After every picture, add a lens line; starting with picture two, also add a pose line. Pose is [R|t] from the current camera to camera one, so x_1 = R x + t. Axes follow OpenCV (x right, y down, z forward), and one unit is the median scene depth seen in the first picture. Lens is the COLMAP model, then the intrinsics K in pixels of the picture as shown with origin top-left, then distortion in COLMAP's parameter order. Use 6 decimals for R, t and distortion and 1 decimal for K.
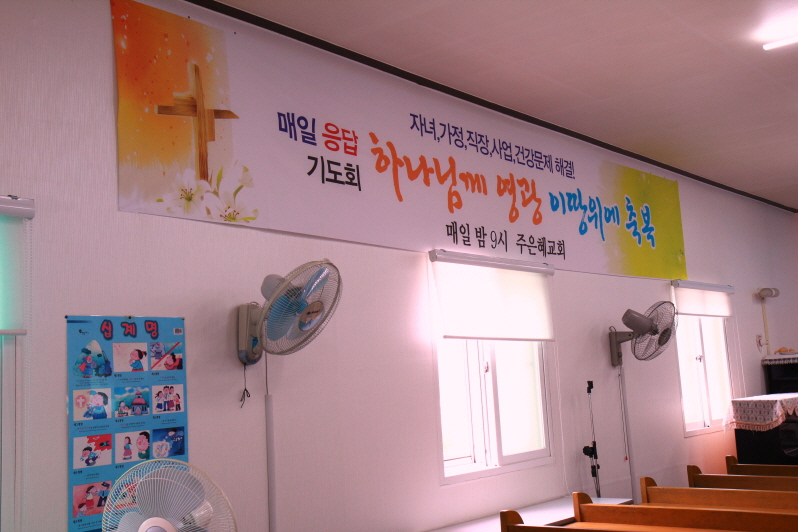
lens RADIAL K [[1014.7, 0, 398.7], [0, 1014.7, 267.4], [0, 0, 1]] dist [0.167634, 0.000000]
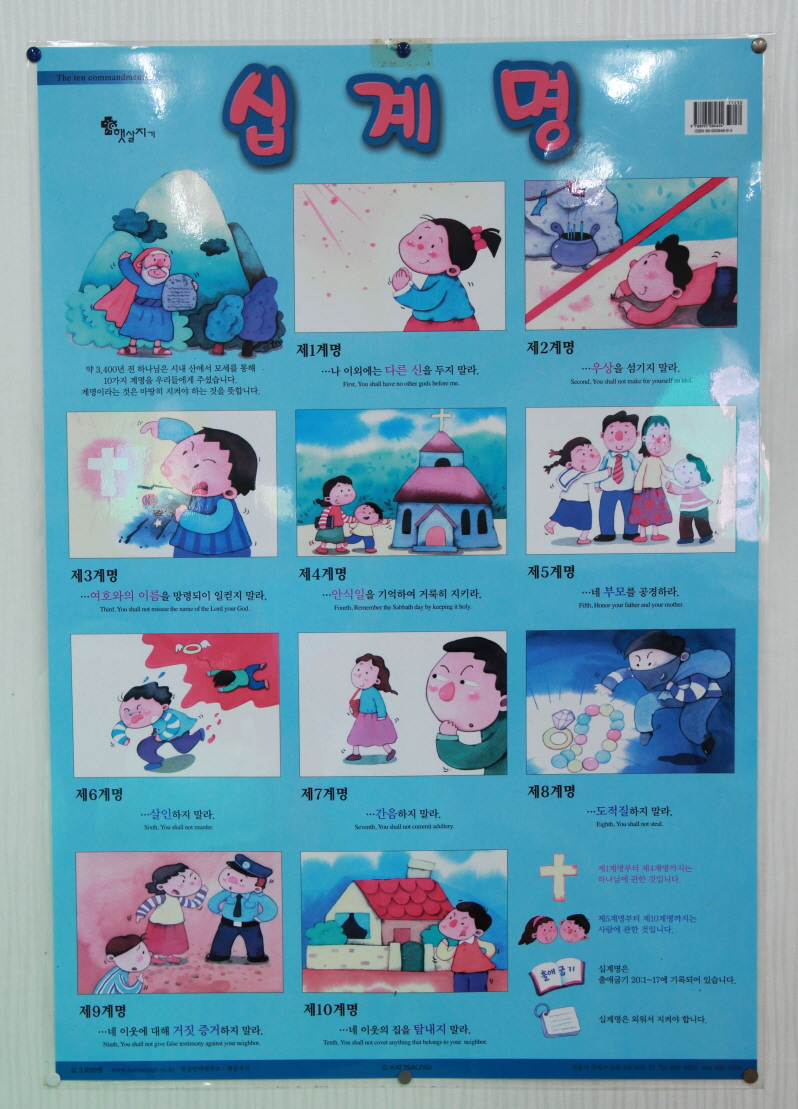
lens RADIAL K [[1478.6, 0, 399.1], [0, 1478.6, 554.0], [0, 0, 1]] dist [0.057361, 0.000000]
pose [[0.597089, 0.099007, -0.796041, -0.031731], [0.065078, 0.983104, 0.171087, 0.095675], [0.799531, -0.153959, 0.580558, 0.838581]]
